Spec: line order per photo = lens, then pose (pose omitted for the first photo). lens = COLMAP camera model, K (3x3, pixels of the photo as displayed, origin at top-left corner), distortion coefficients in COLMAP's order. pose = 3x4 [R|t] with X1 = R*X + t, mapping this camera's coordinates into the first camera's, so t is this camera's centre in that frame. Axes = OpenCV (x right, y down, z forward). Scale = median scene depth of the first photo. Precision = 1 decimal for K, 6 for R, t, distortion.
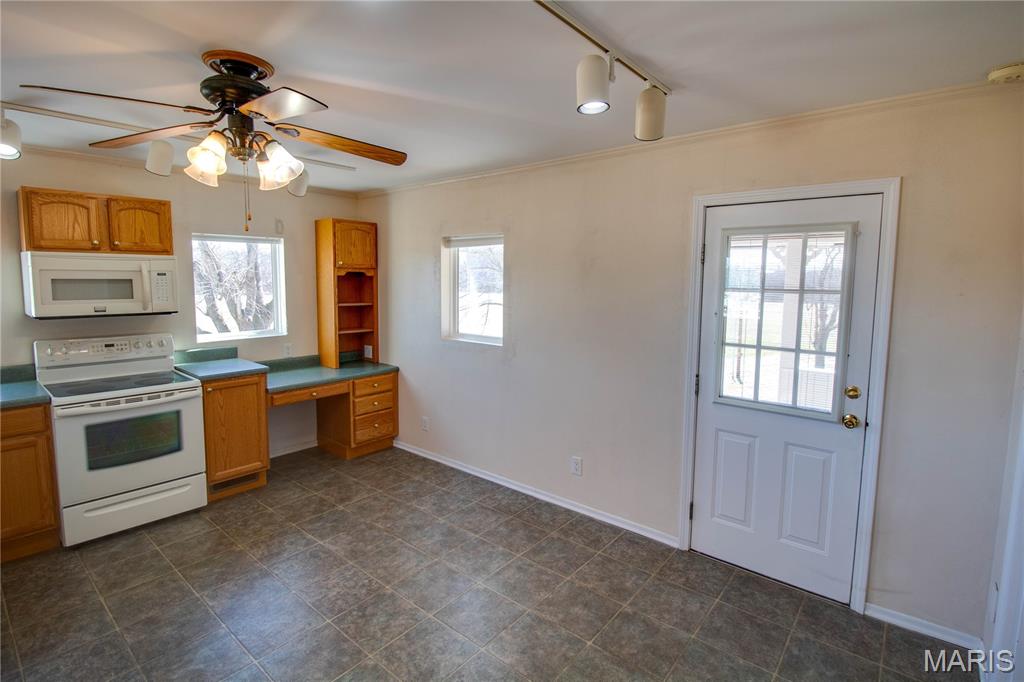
lens RADIAL K [[492.8, 0, 506.7], [0, 492.8, 322.7], [0, 0, 1]] dist [-0.001575, -0.001241]
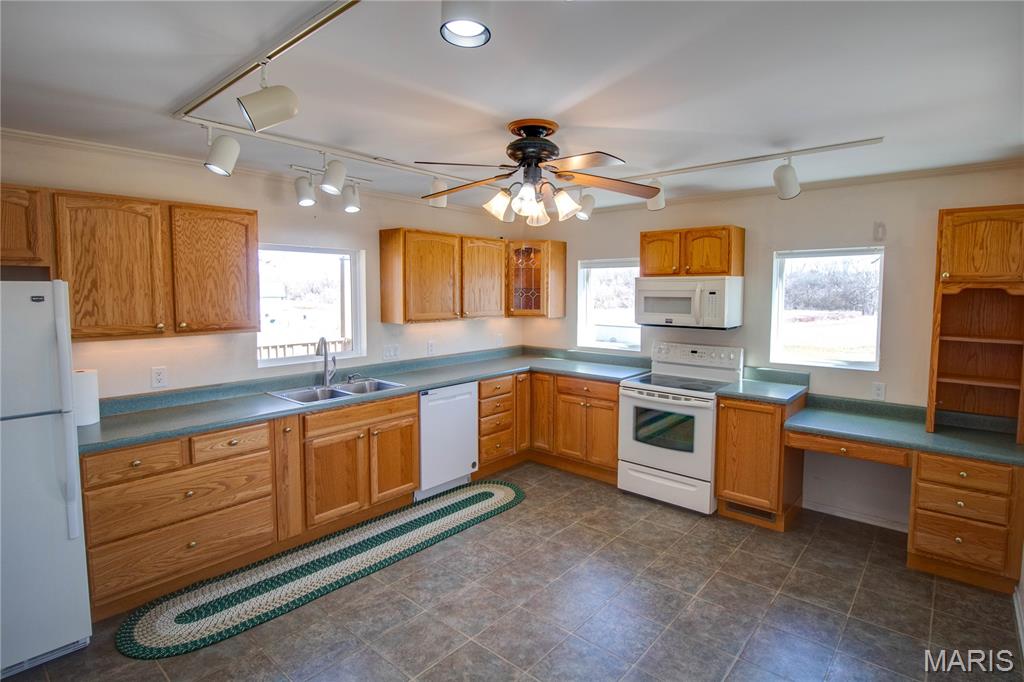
lens RADIAL K [[492.8, 0, 506.7], [0, 492.8, 322.7], [0, 0, 1]] dist [-0.001575, -0.001241]
pose [[0.021205, 0.054221, -0.998304, 0.402059], [-0.096457, 0.993981, 0.051937, -0.045199], [0.995111, 0.095192, 0.026308, 0.515983]]
